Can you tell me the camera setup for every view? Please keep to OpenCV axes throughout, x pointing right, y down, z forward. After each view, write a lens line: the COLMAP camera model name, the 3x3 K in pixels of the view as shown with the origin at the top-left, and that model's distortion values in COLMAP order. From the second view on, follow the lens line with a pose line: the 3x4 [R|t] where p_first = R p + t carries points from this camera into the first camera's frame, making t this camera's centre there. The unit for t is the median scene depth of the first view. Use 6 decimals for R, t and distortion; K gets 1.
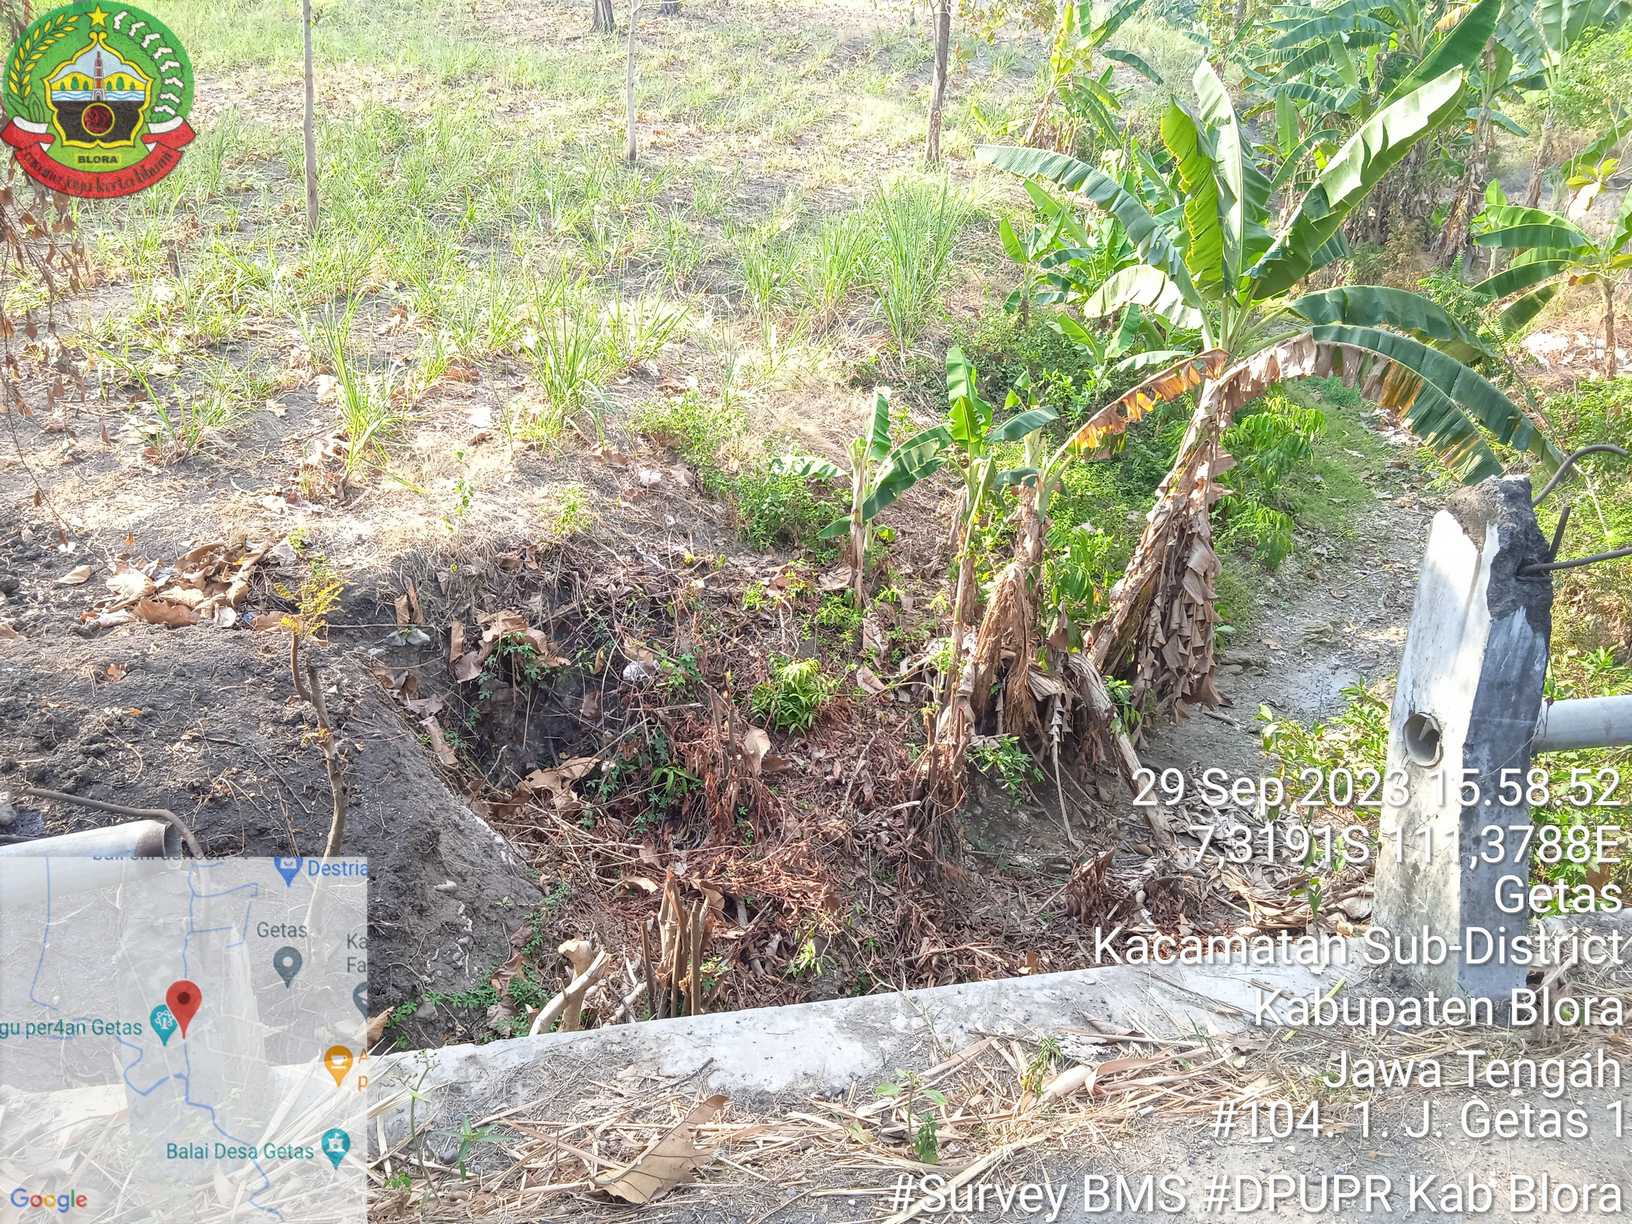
lens RADIAL K [[1344.2, 0, 817.1], [0, 1344.2, 621.8], [0, 0, 1]] dist [0.064239, -0.092779]
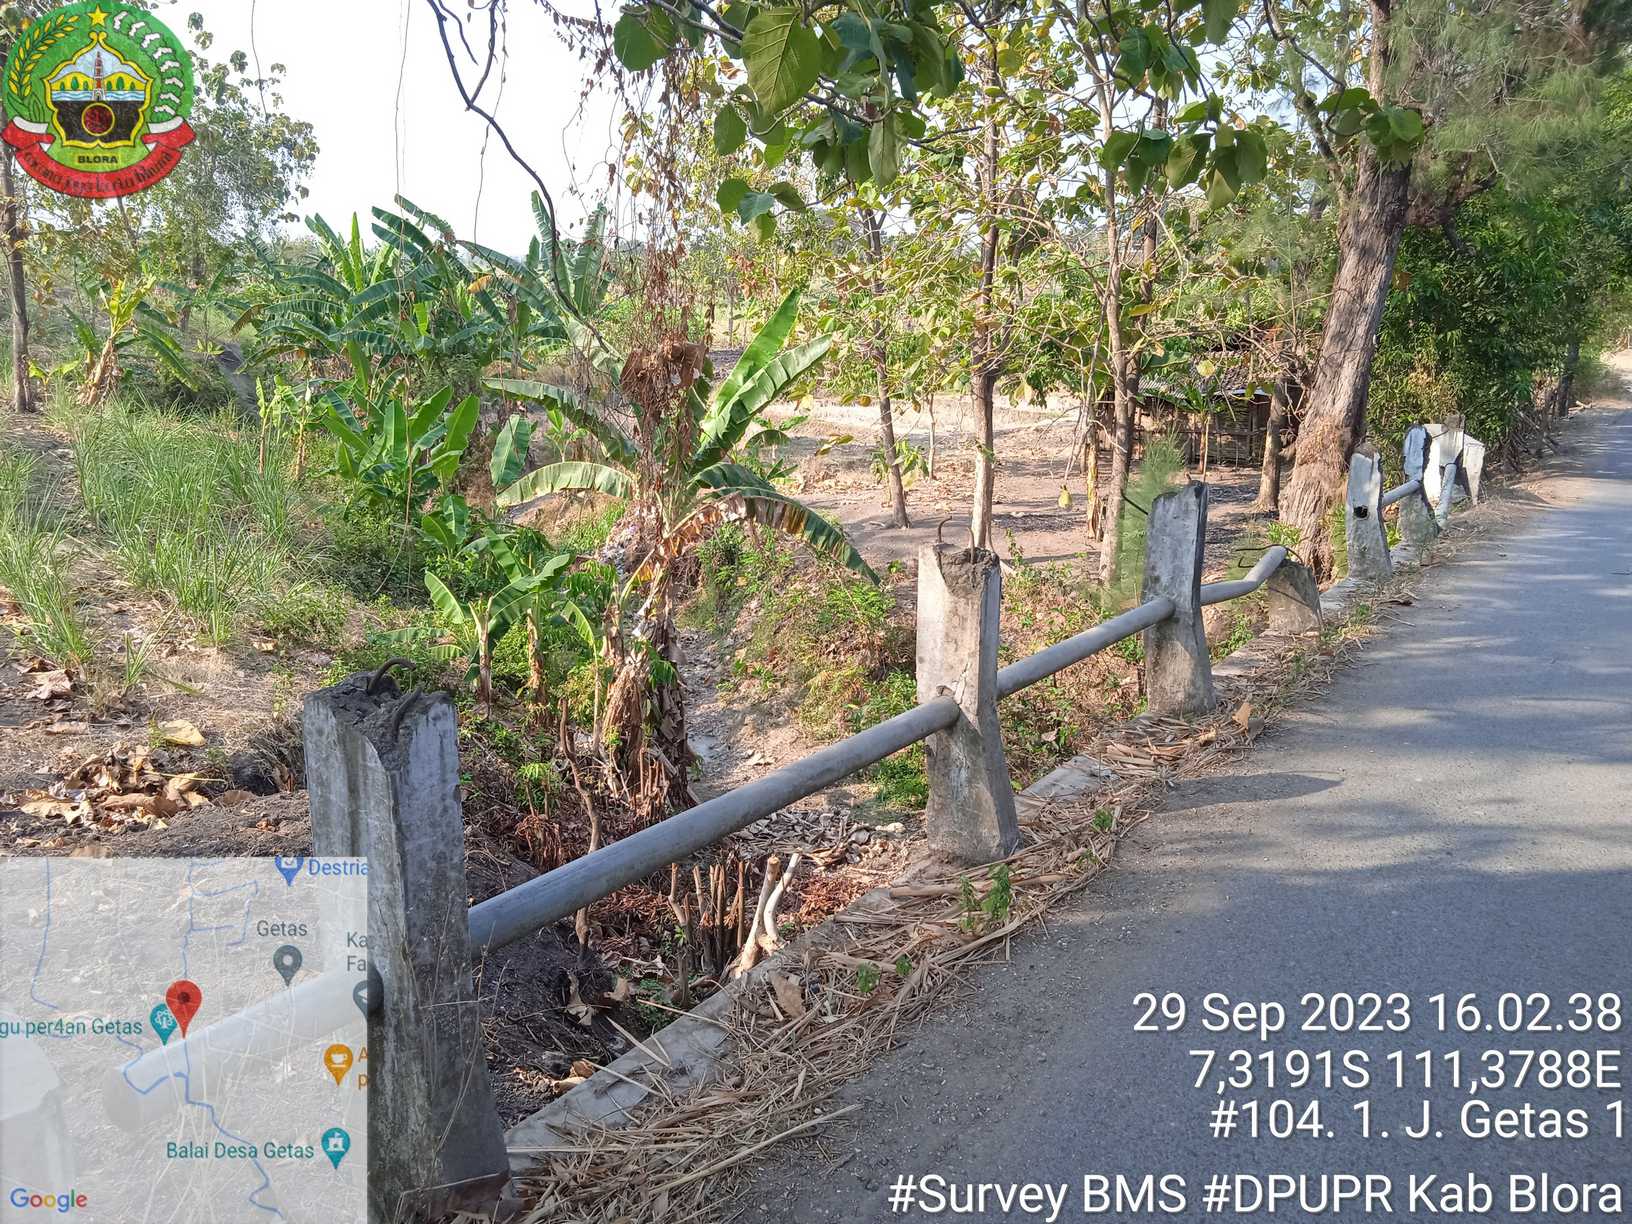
lens RADIAL K [[1344.2, 0, 817.1], [0, 1344.2, 621.8], [0, 0, 1]] dist [0.064239, -0.092779]
pose [[0.685094, -0.149093, 0.713034, -0.637052], [0.262635, 0.963553, -0.050869, 0.031372], [-0.679462, 0.222118, 0.699282, -0.102857]]
